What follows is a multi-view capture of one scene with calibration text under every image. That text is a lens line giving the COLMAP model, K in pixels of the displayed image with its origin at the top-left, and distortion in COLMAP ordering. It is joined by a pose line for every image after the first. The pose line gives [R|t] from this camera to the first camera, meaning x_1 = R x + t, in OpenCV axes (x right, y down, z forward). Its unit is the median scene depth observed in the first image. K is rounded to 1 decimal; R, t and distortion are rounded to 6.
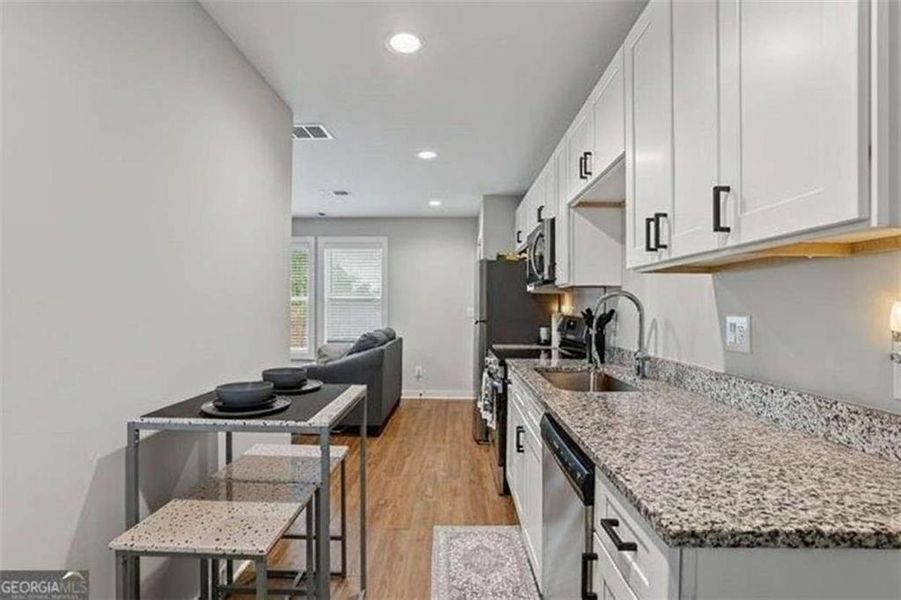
lens RADIAL K [[445.5, 0, 447.9], [0, 445.5, 304.6], [0, 0, 1]] dist [-0.003569, 0.000128]
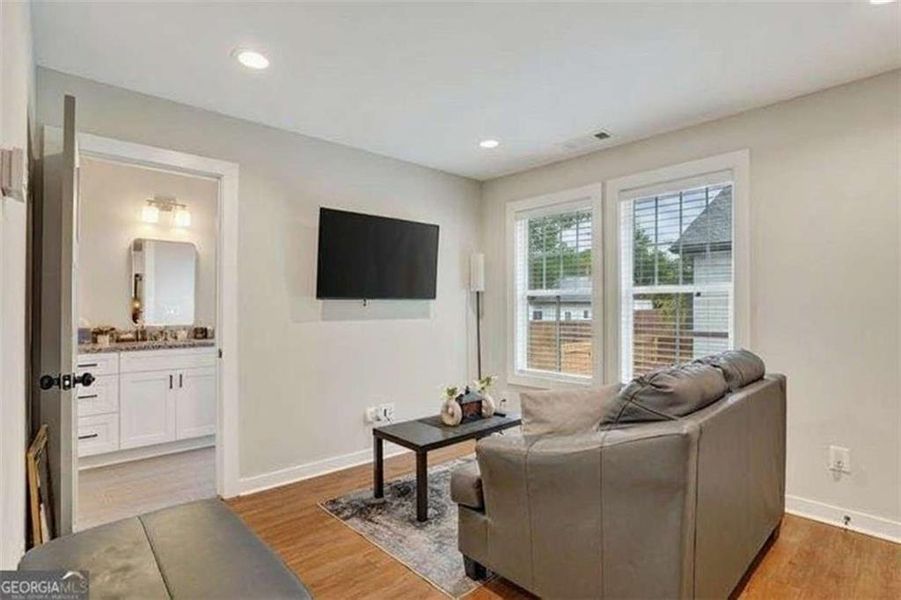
lens RADIAL K [[445.5, 0, 447.9], [0, 445.5, 304.6], [0, 0, 1]] dist [-0.003569, 0.000128]
pose [[0.714530, -0.006484, -0.699575, -0.037899], [0.010500, 0.999944, 0.001457, 0.006586], [0.699526, -0.008386, 0.714558, 0.487469]]
